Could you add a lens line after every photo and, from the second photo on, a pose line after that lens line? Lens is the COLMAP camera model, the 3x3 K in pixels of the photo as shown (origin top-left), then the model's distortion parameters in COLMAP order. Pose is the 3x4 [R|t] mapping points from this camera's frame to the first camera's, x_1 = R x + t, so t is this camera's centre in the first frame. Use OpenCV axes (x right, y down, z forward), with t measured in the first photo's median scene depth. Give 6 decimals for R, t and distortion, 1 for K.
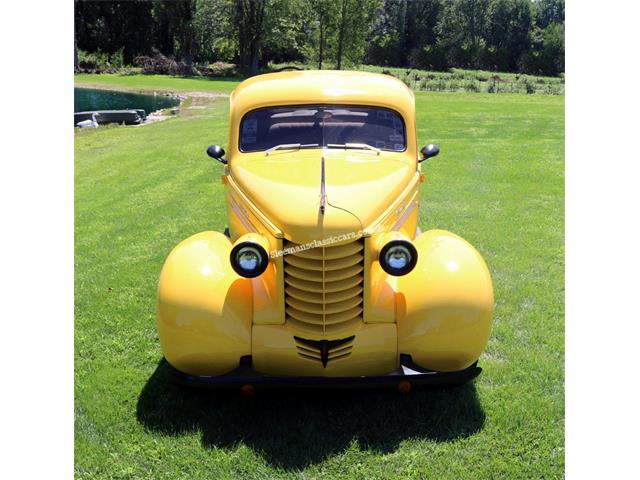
lens RADIAL K [[648.5, 0, 345.6], [0, 648.5, 241.8], [0, 0, 1]] dist [-0.089249, 0.006863]
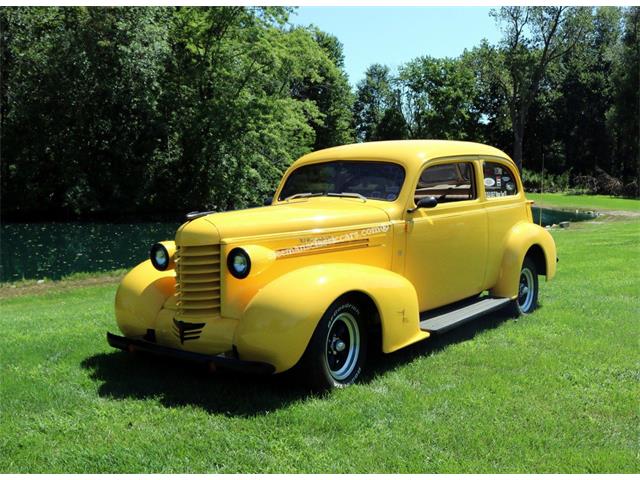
lens RADIAL K [[688.8, 0, 320.0], [0, 688.8, 240.0], [0, 0, 1]] dist [-0.091418, -0.008607]
pose [[0.759517, 0.038114, -0.649370, 0.754389], [-0.163802, 0.977319, -0.134224, 0.096147], [0.629526, 0.208313, 0.748534, 0.096991]]
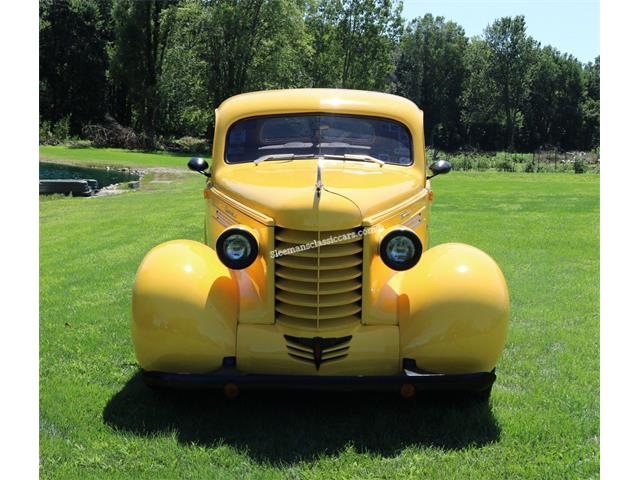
lens RADIAL K [[836.4, 0, 320.0], [0, 836.4, 240.0], [0, 0, 1]] dist [-0.029647, -0.057357]
pose [[0.999473, 0.012932, -0.029787, 0.002085], [-0.017357, 0.988001, -0.153467, 0.142732], [0.027445, 0.153903, 0.987705, -0.121160]]
